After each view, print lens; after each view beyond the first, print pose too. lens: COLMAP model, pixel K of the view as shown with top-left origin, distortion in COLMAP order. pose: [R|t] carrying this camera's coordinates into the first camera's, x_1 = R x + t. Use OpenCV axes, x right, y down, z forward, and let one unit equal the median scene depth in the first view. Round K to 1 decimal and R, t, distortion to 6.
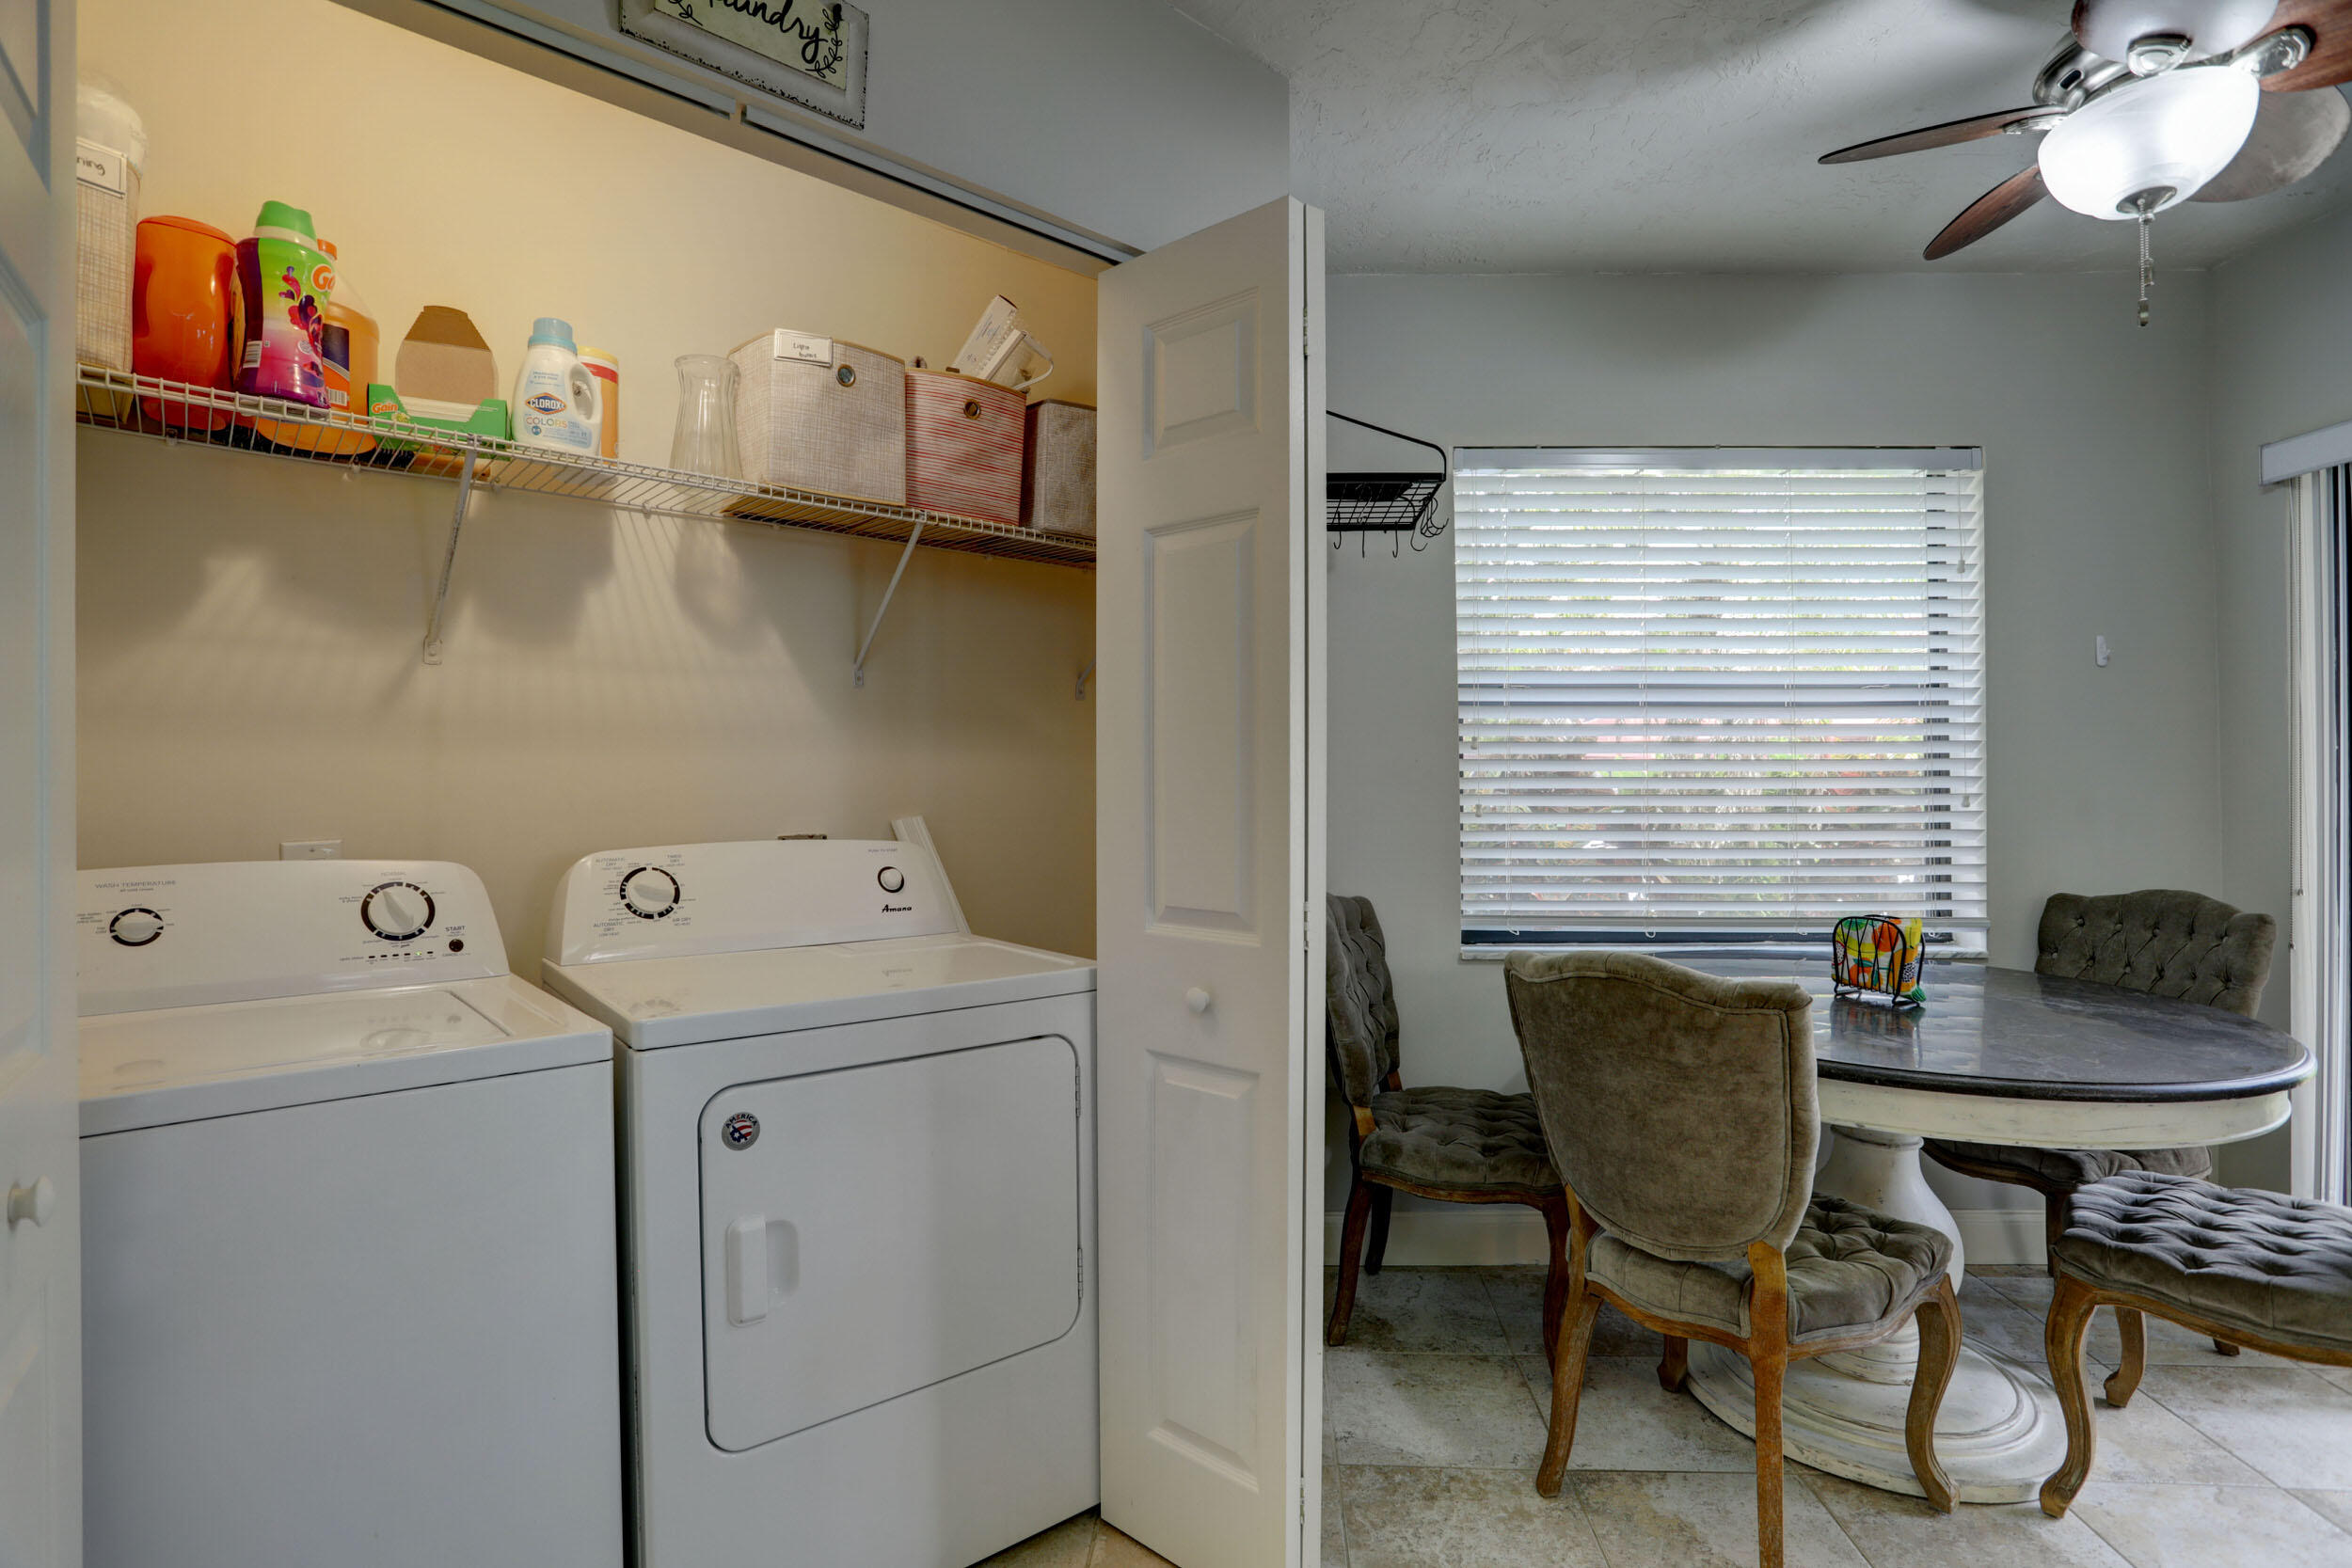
lens RADIAL K [[1133.4, 0, 1180.1], [0, 1133.4, 787.7], [0, 0, 1]] dist [-0.073323, 0.029320]
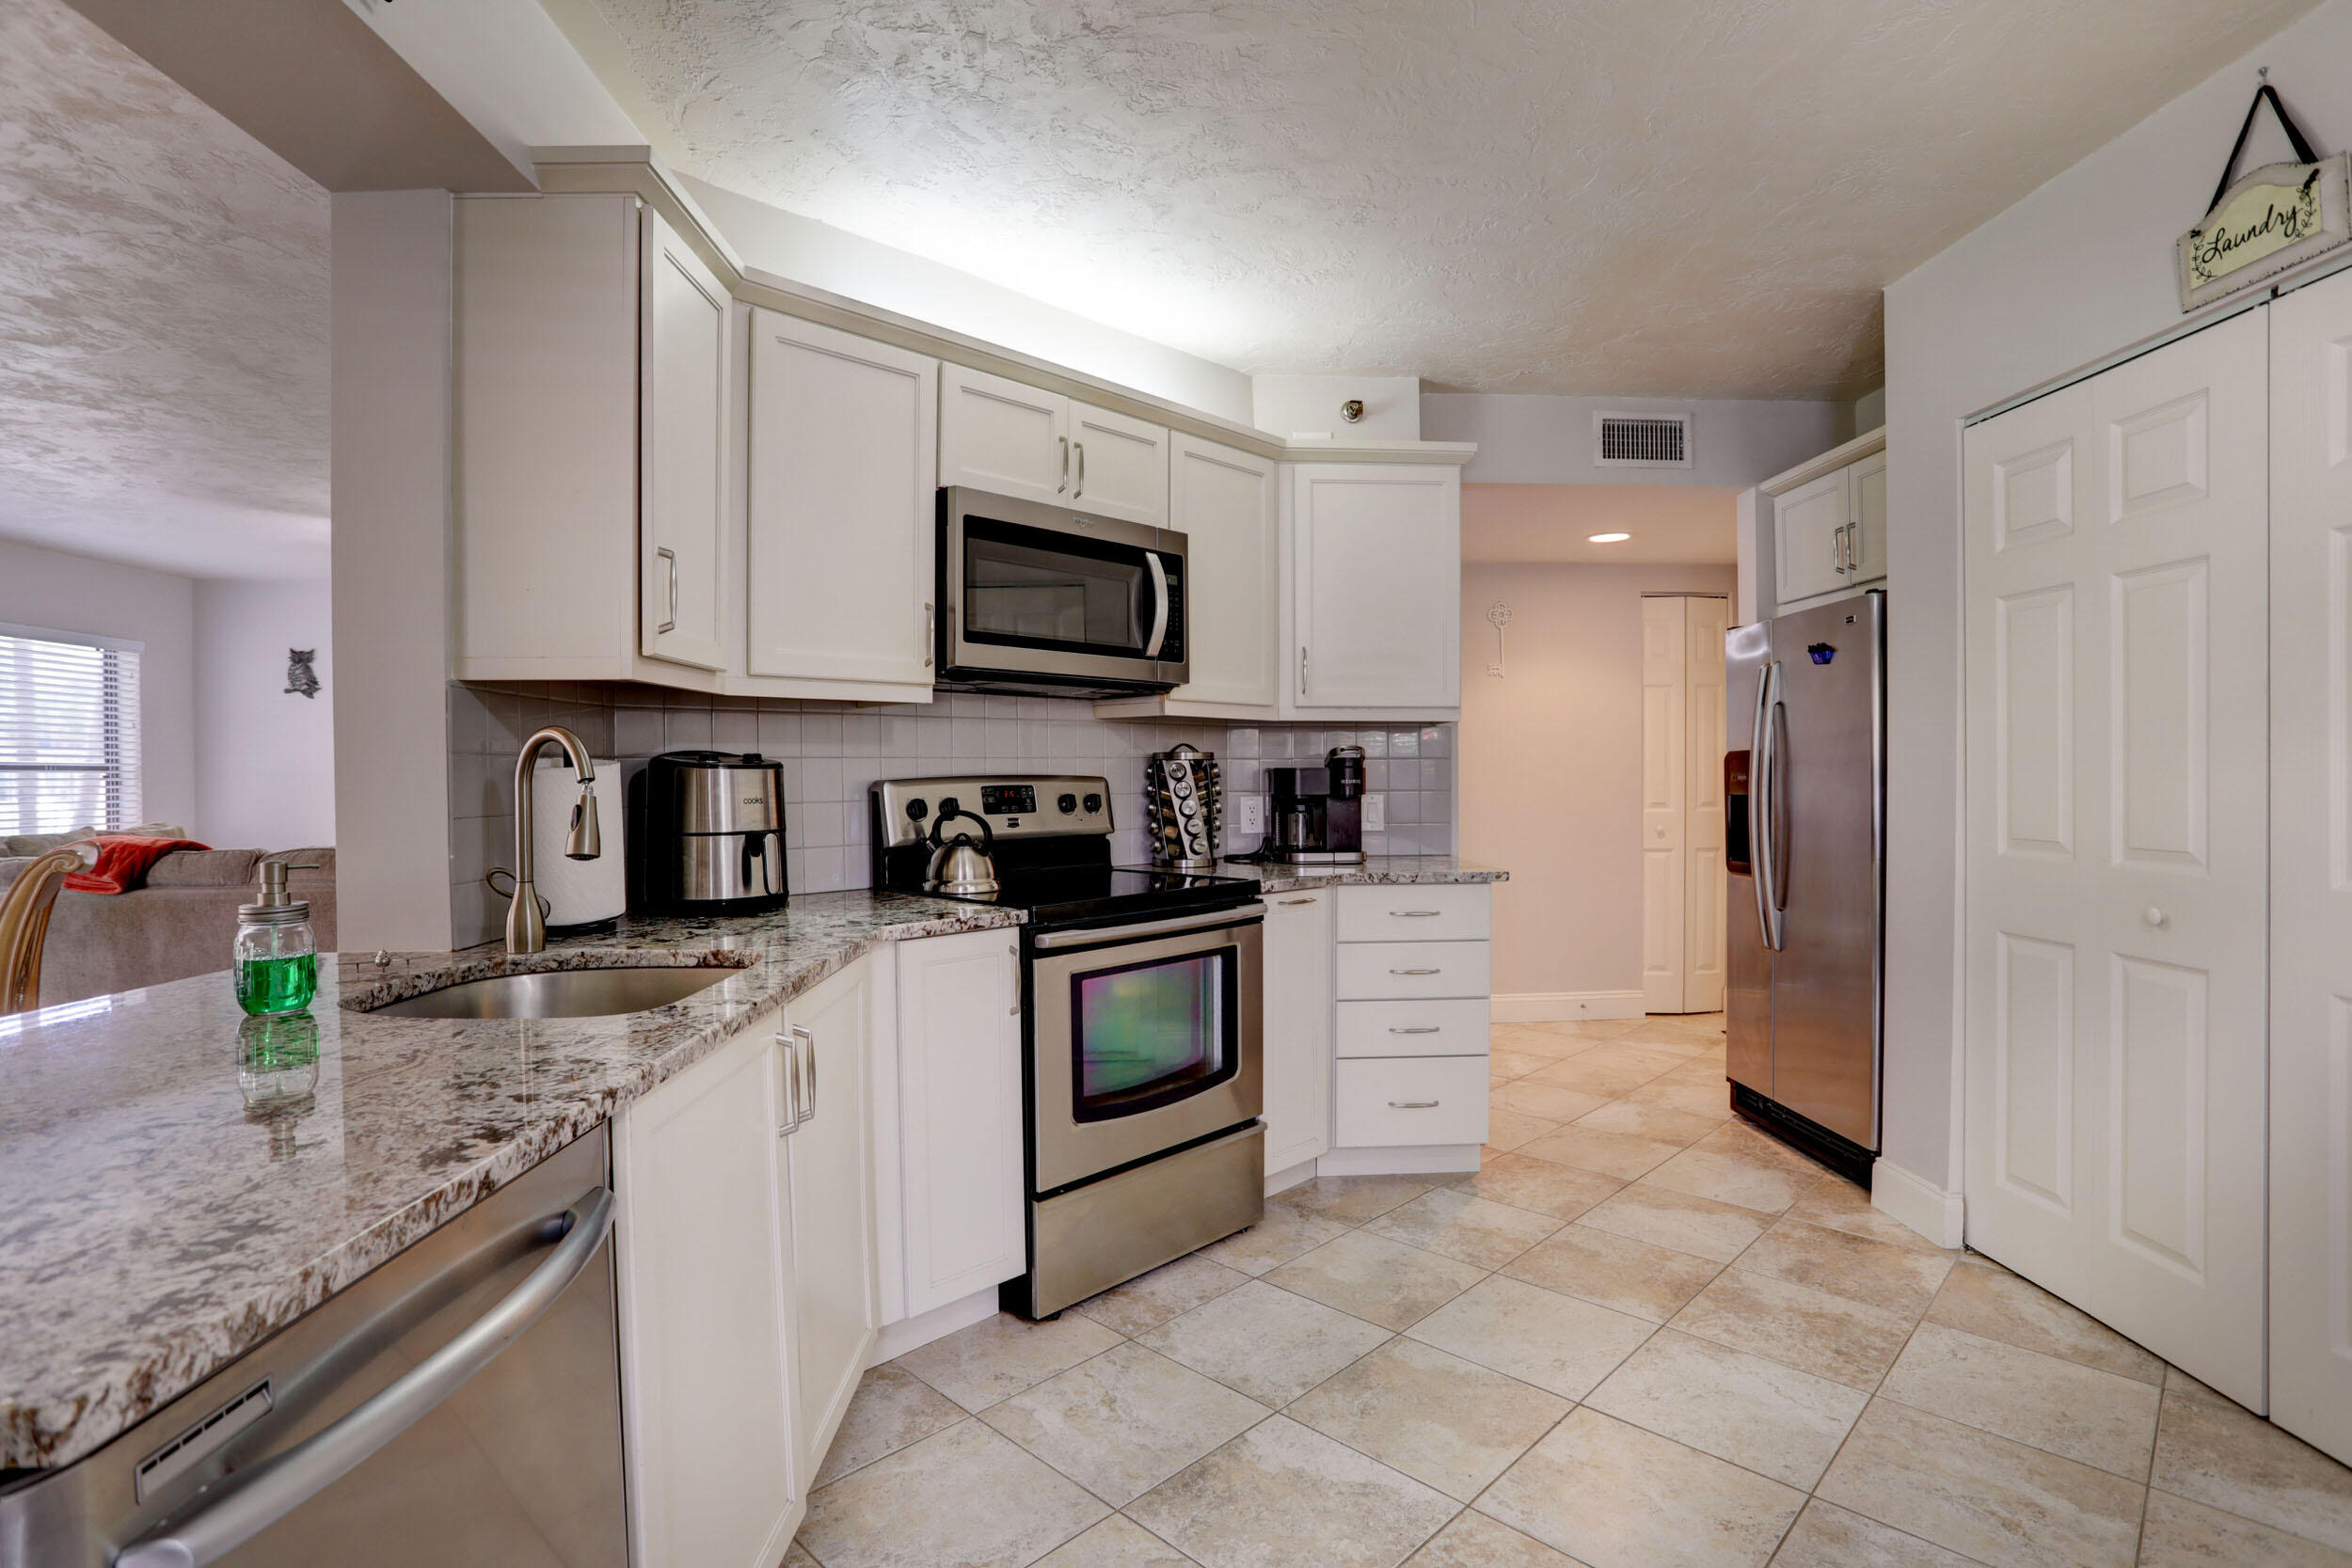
lens RADIAL K [[1133.4, 0, 1180.1], [0, 1133.4, 787.7], [0, 0, 1]] dist [-0.073323, 0.029320]
pose [[-0.654884, 0.013058, -0.755617, 1.157576], [0.002668, 0.999884, 0.014967, 0.007540], [0.755725, 0.007786, -0.654843, 0.601357]]
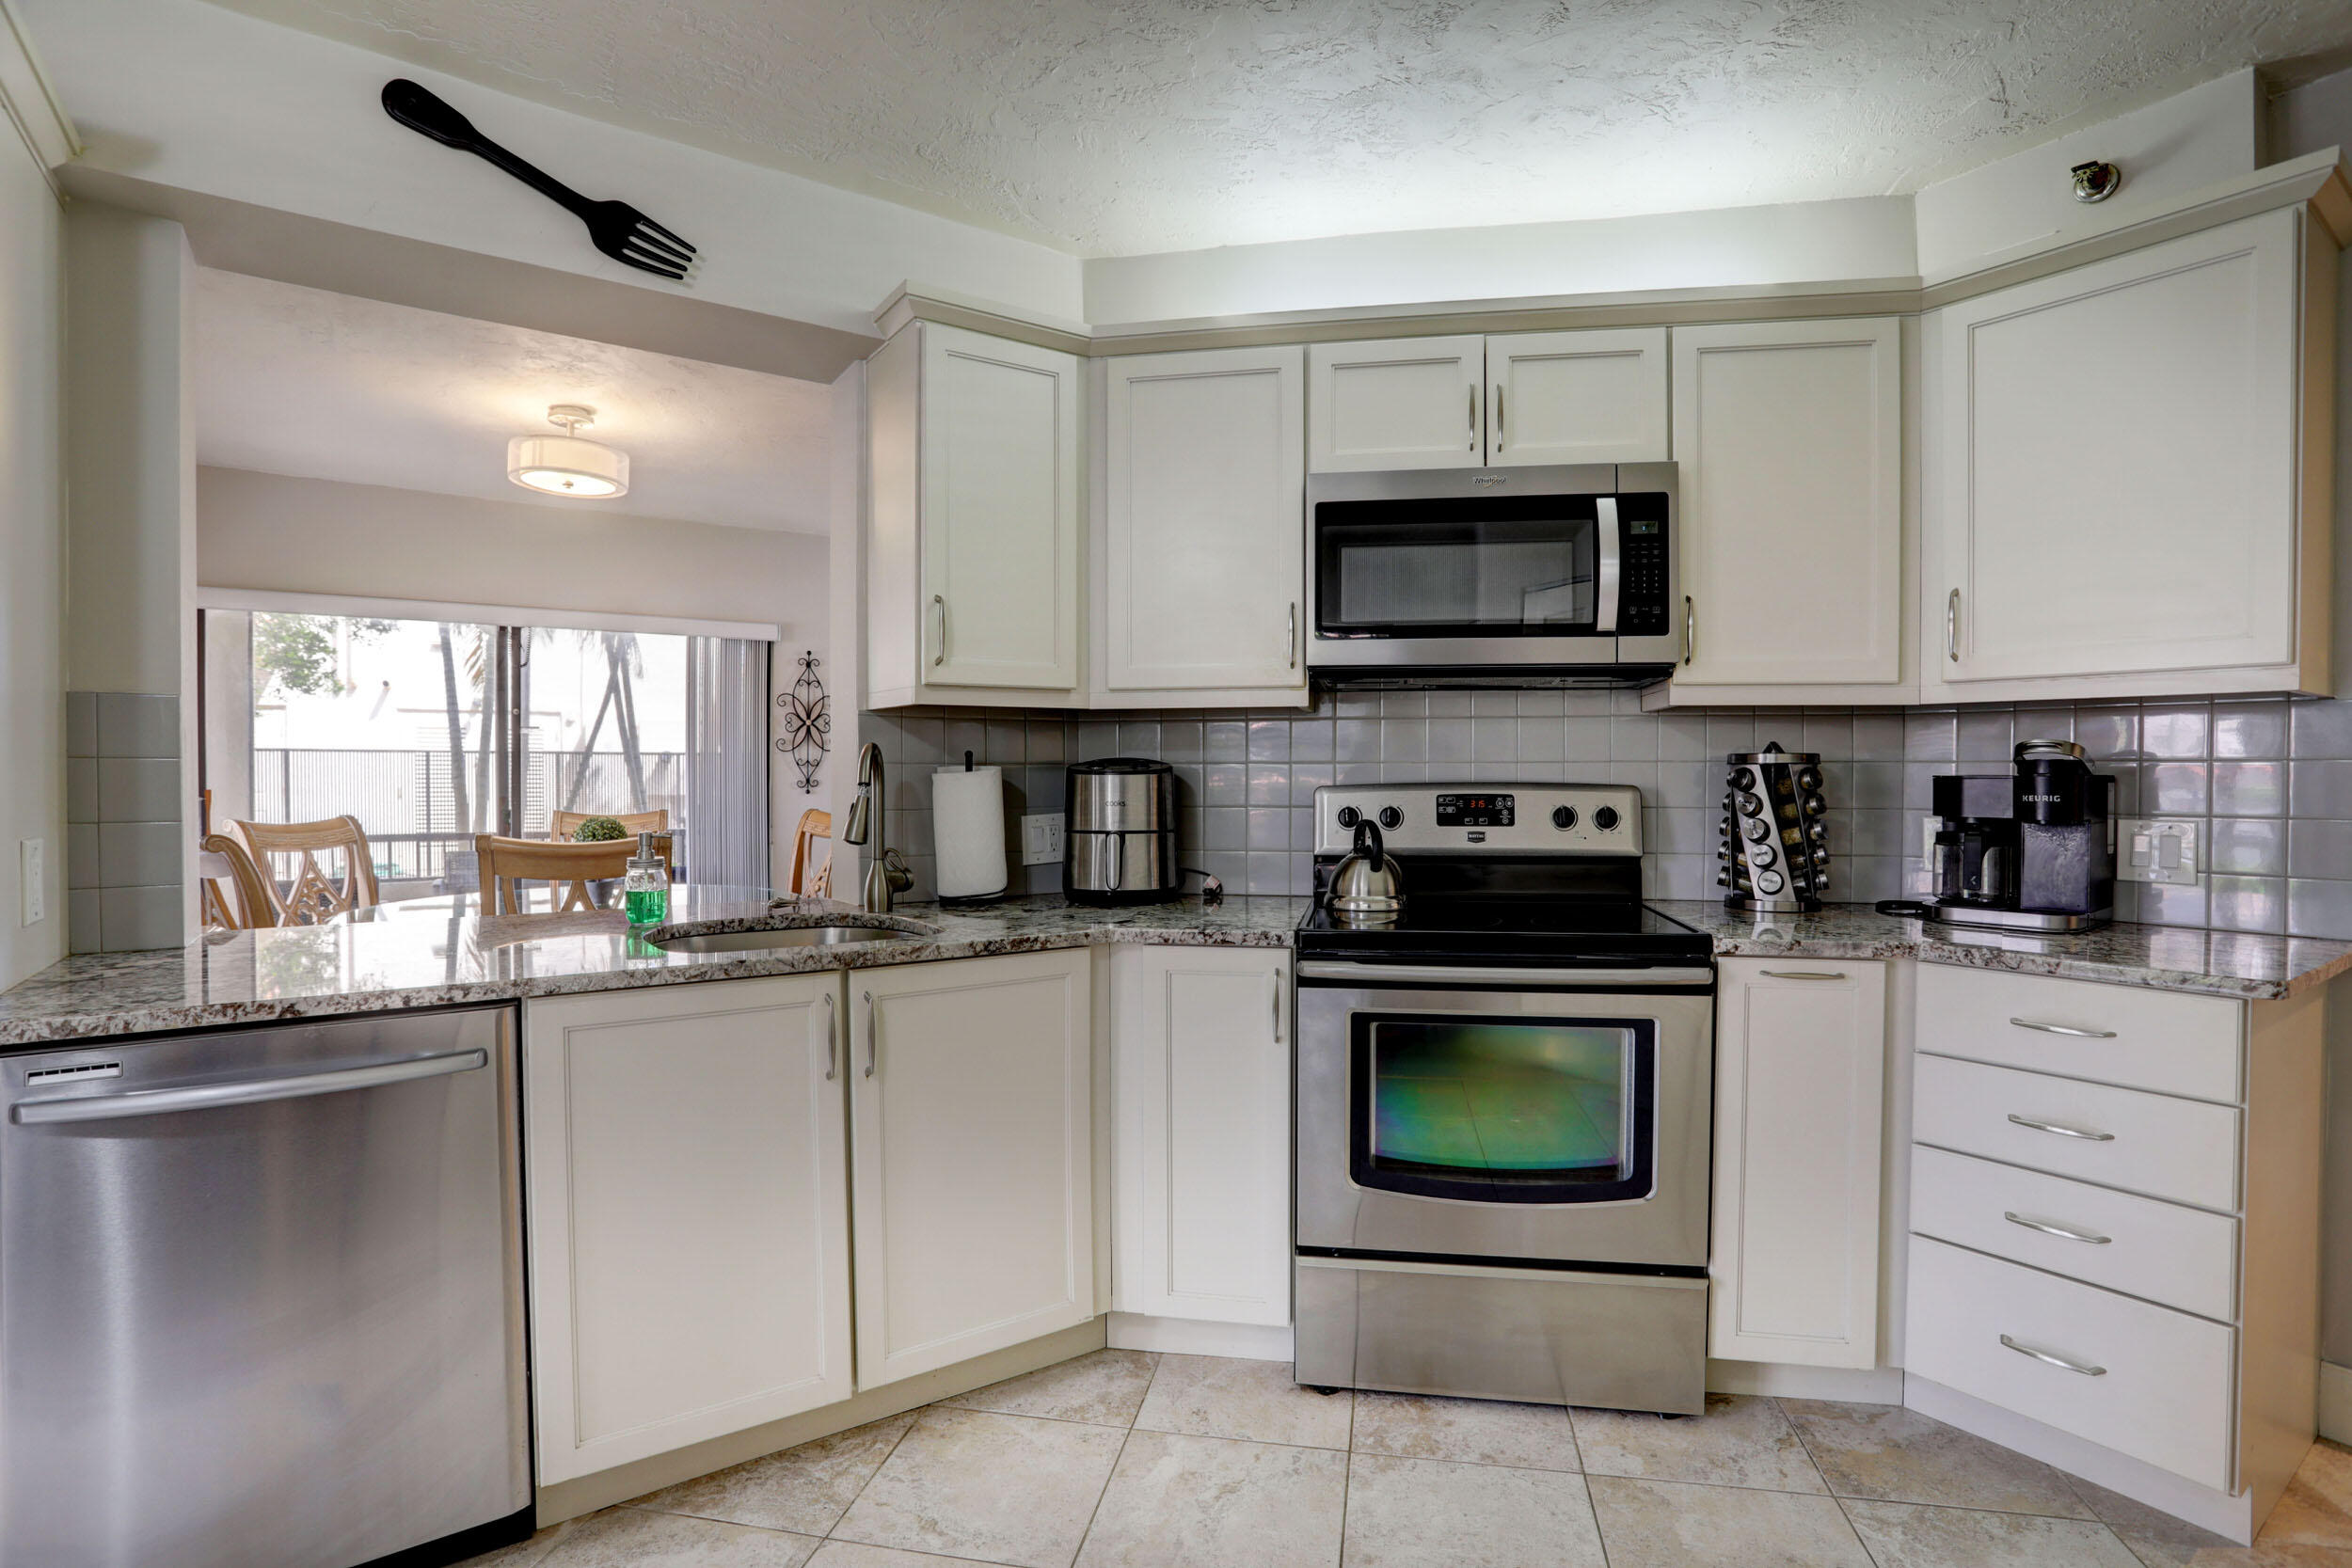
lens RADIAL K [[1133.4, 0, 1180.1], [0, 1133.4, 787.7], [0, 0, 1]] dist [-0.073323, 0.029320]
pose [[-0.991869, -0.002081, 0.127246, 0.291933], [-0.000233, 0.999894, 0.014537, -0.000413], [-0.127263, 0.014389, -0.991765, 0.797163]]
